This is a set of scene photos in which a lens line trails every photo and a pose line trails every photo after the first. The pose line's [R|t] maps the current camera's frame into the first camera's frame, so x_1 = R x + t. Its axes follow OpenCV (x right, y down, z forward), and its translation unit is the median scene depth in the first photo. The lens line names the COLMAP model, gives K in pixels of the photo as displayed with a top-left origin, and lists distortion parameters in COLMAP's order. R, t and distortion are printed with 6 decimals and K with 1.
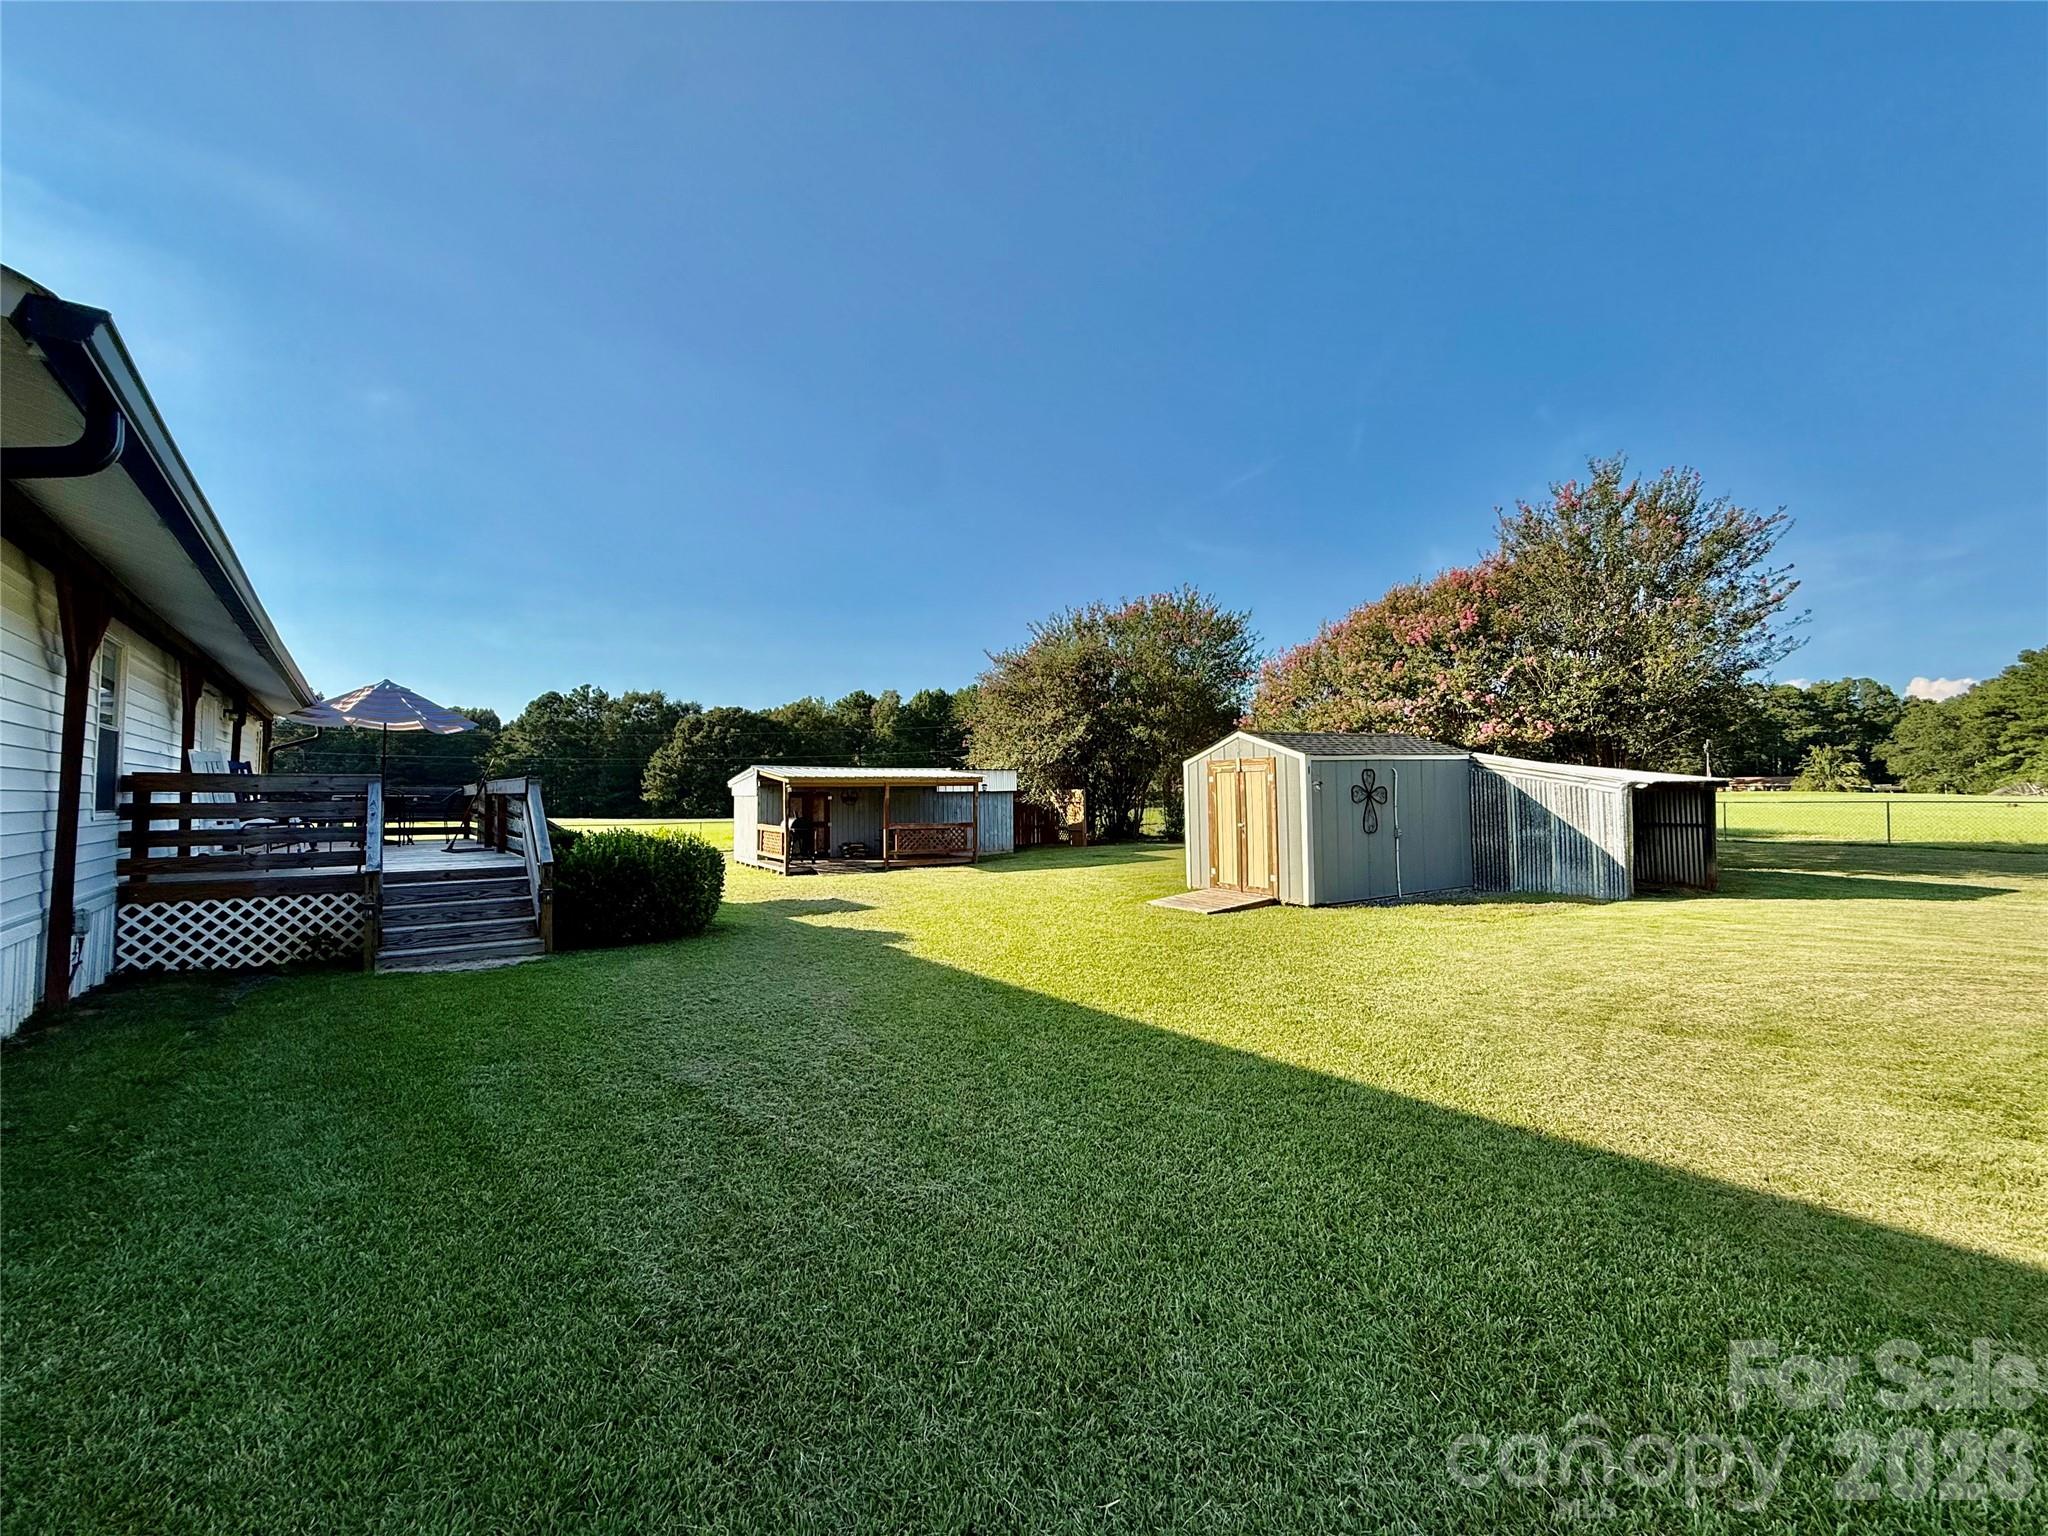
lens RADIAL K [[811.6, 0, 1023.5], [0, 811.6, 771.4], [0, 0, 1]] dist [-0.000945, 0.000419]
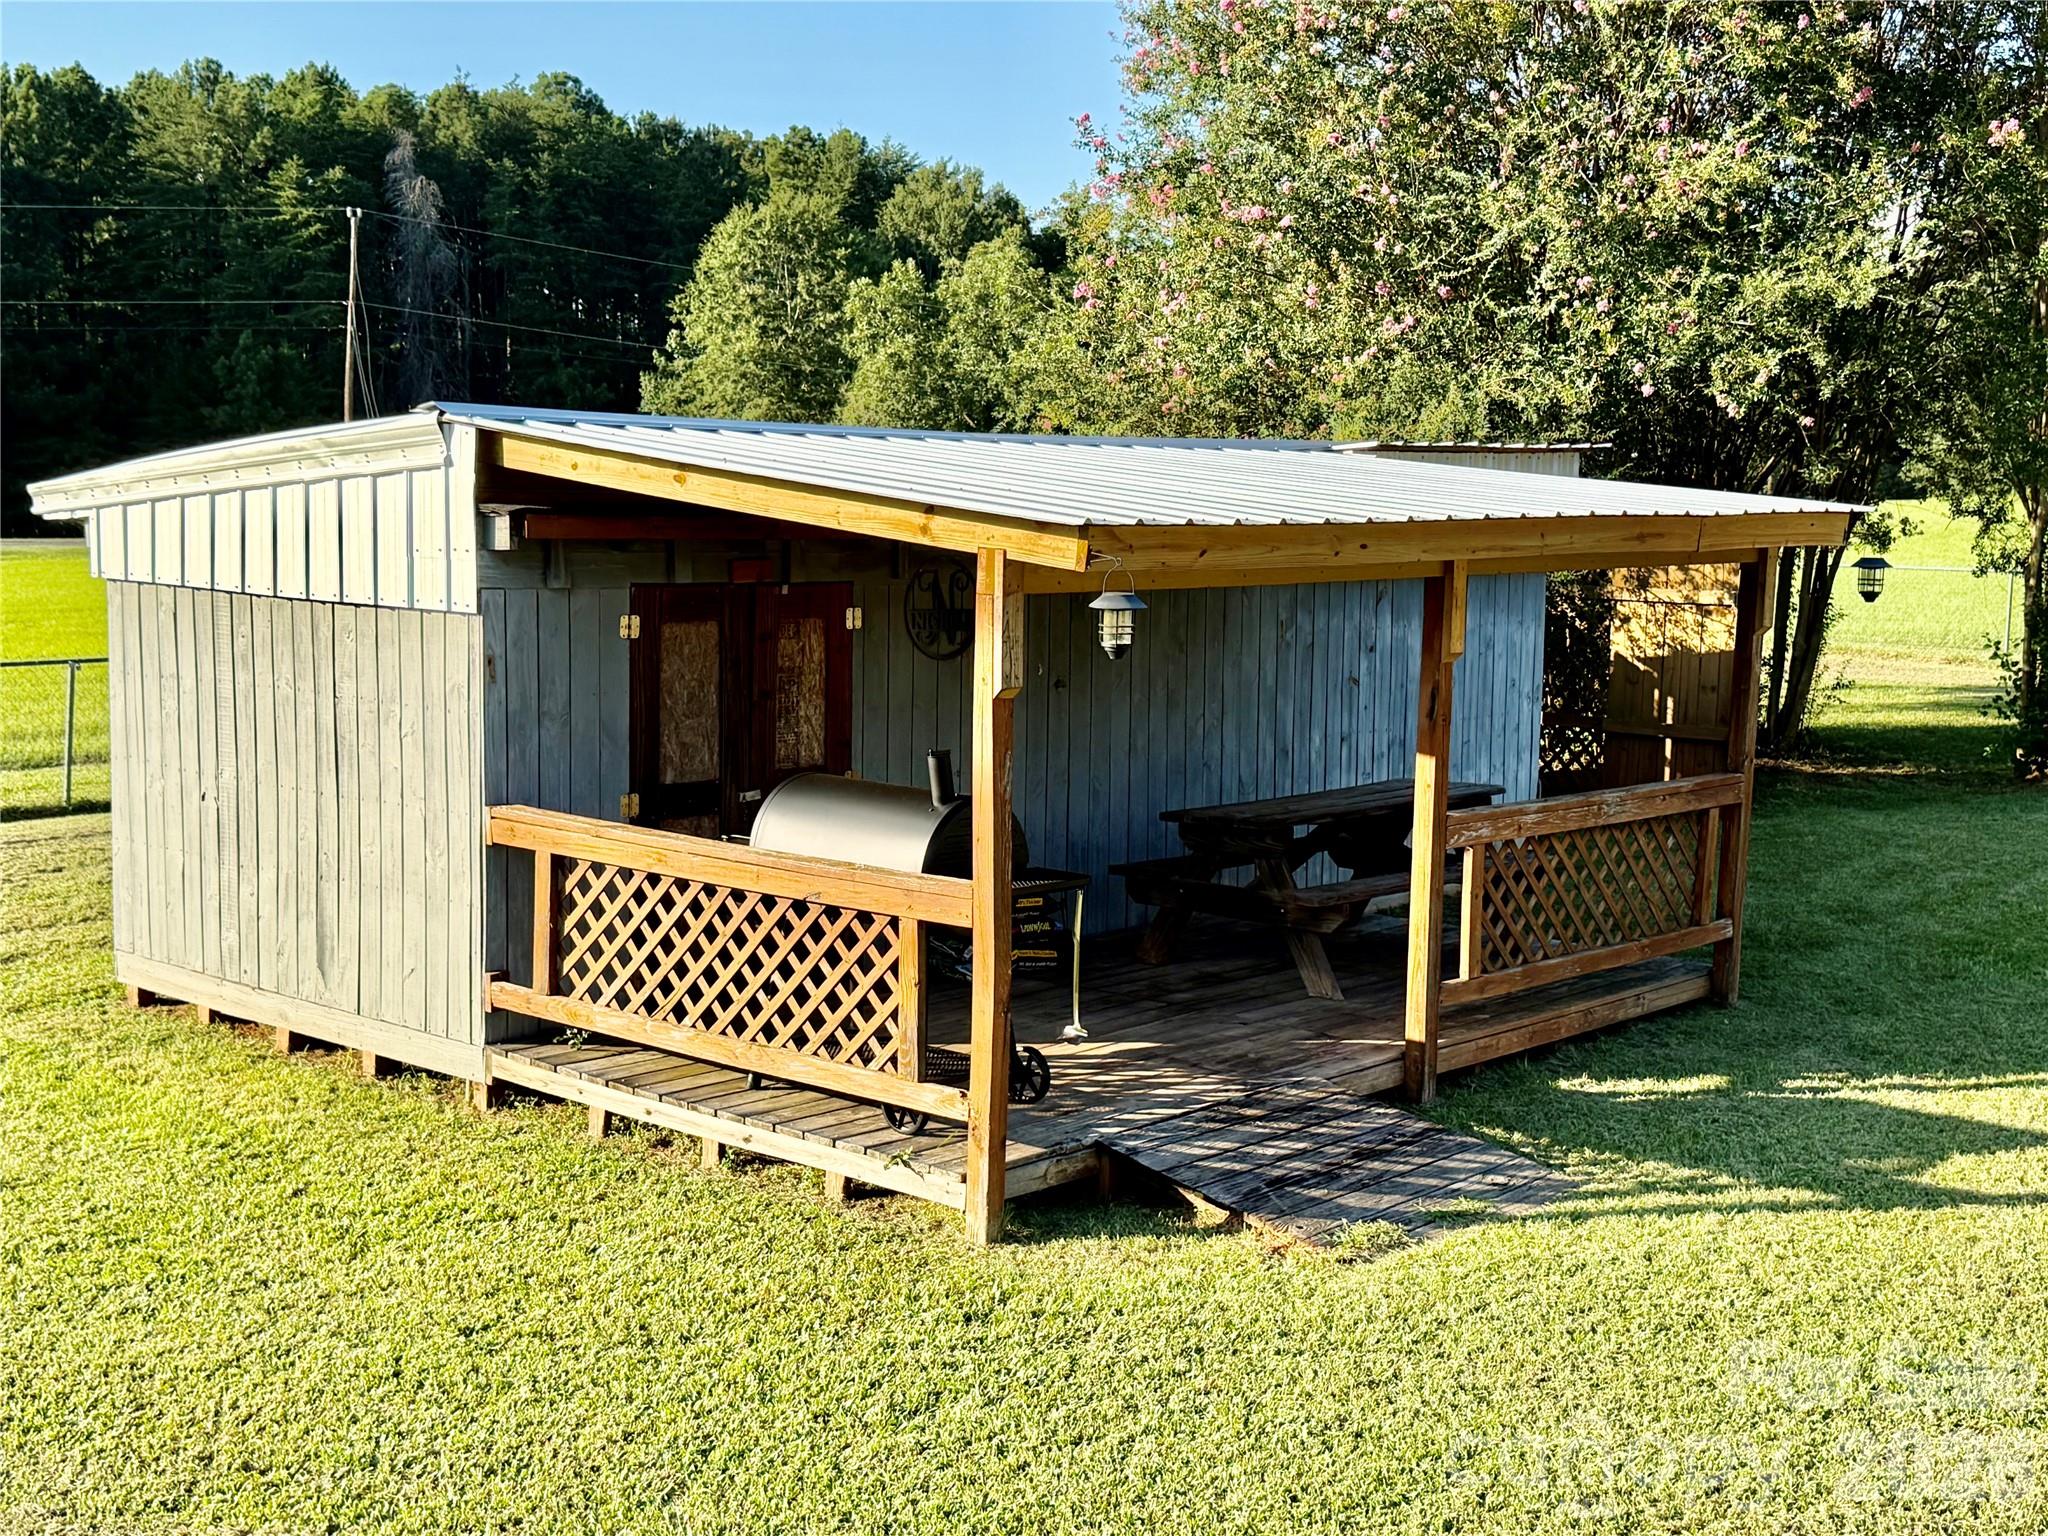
lens RADIAL K [[2463.3, 0, 1017.8], [0, 2463.3, 778.7], [0, 0, 1]] dist [0.108593, 0.000000]
pose [[0.957758, -0.011289, 0.287355, -0.588556], [-0.033526, 0.988033, 0.150557, -0.017781], [-0.285616, -0.153831, 0.945917, 0.882058]]
